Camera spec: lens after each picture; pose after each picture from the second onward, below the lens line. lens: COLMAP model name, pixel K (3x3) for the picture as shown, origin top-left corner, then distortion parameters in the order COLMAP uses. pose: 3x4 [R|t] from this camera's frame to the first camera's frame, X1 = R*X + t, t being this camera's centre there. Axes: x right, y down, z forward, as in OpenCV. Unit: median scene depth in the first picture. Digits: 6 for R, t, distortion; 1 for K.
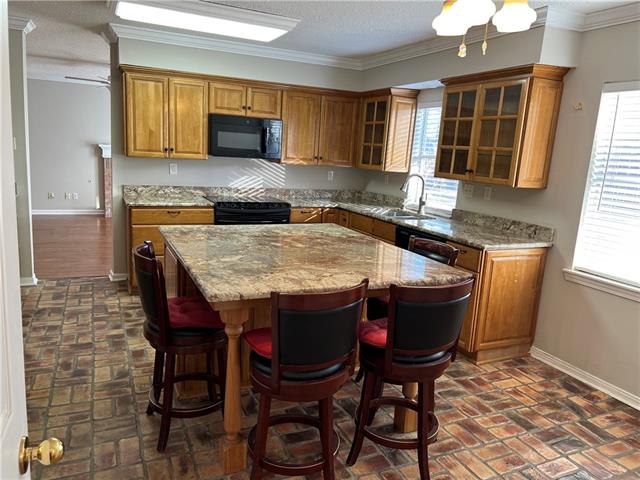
lens RADIAL K [[486.1, 0, 323.5], [0, 486.1, 243.5], [0, 0, 1]] dist [0.062450, -0.067860]
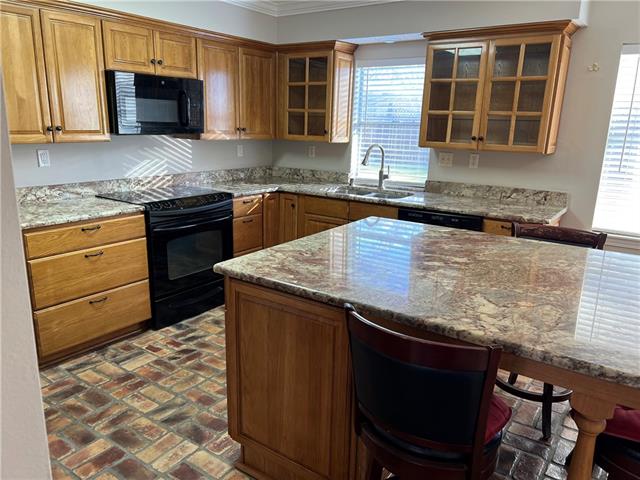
lens RADIAL K [[486.1, 0, 322.9], [0, 486.1, 242.6], [0, 0, 1]] dist [0.062450, -0.067860]
pose [[0.862124, -0.159012, 0.481101, -0.333324], [0.121511, 0.986657, 0.108363, -0.073111], [-0.491913, -0.034964, 0.869942, 0.274672]]
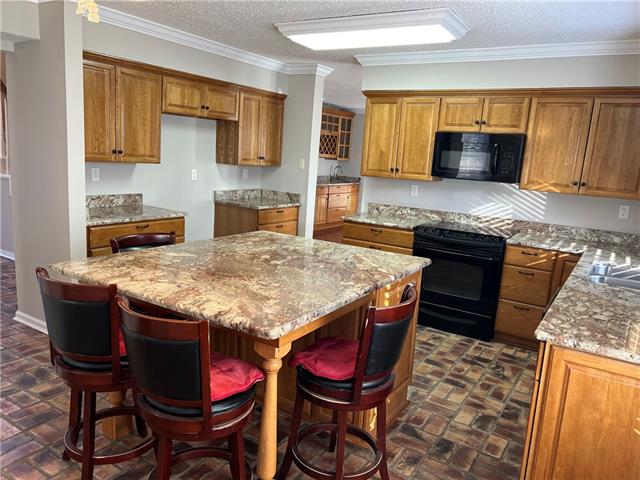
lens RADIAL K [[486.1, 0, 319.0], [0, 486.1, 245.1], [0, 0, 1]] dist [0.062450, -0.067860]
pose [[0.542190, 0.134039, -0.829496, 0.434959], [-0.191057, 0.981002, 0.033639, -0.042728], [0.818247, 0.140242, 0.557499, 0.326338]]
